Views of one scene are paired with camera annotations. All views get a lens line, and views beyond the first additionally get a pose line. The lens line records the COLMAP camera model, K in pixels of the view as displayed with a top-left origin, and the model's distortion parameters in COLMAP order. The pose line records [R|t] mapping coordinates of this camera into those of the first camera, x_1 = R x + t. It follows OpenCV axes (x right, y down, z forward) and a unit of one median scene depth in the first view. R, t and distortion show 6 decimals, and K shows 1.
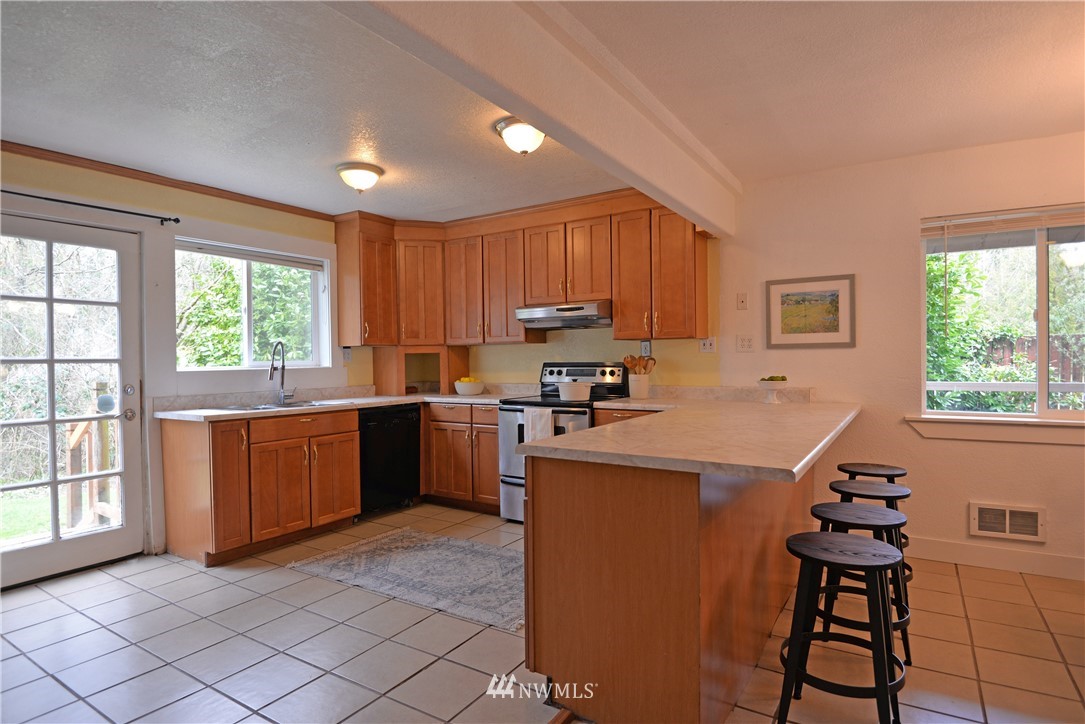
lens RADIAL K [[583.2, 0, 542.5], [0, 583.2, 362.0], [0, 0, 1]] dist [-0.013701, -0.000628]
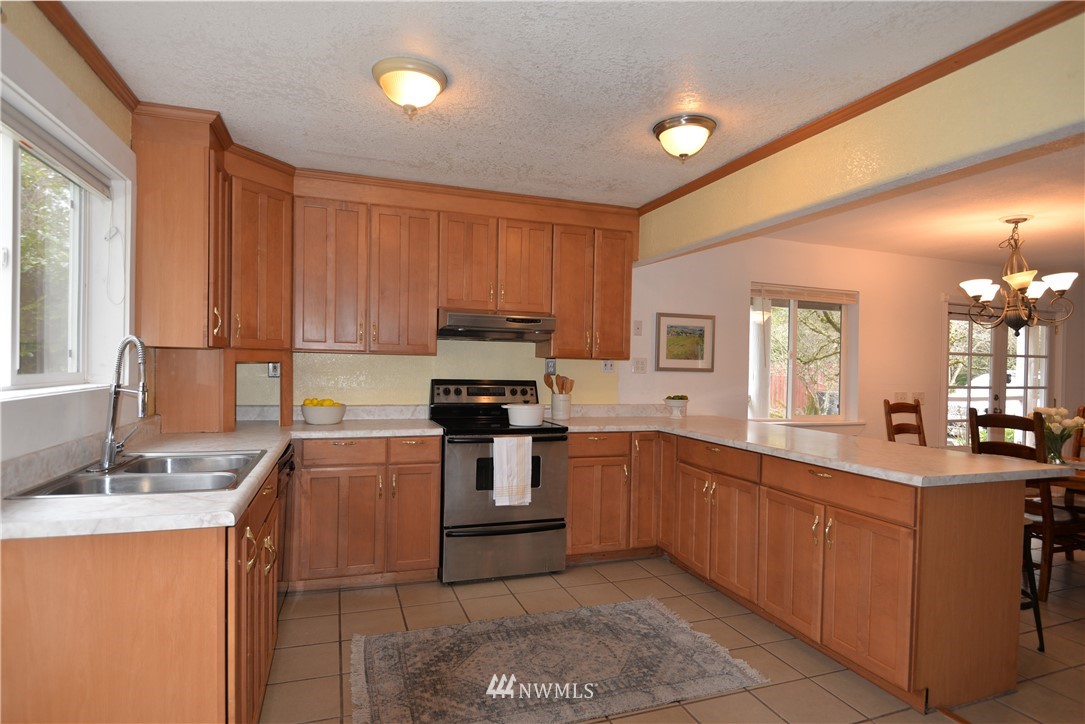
lens RADIAL K [[583.2, 0, 542.5], [0, 583.2, 362.0], [0, 0, 1]] dist [-0.013701, -0.000628]
pose [[0.614724, 0.029673, 0.788184, -0.676825], [-0.024172, 0.999531, -0.018778, -0.014250], [-0.788372, -0.007509, 0.615153, 0.478979]]
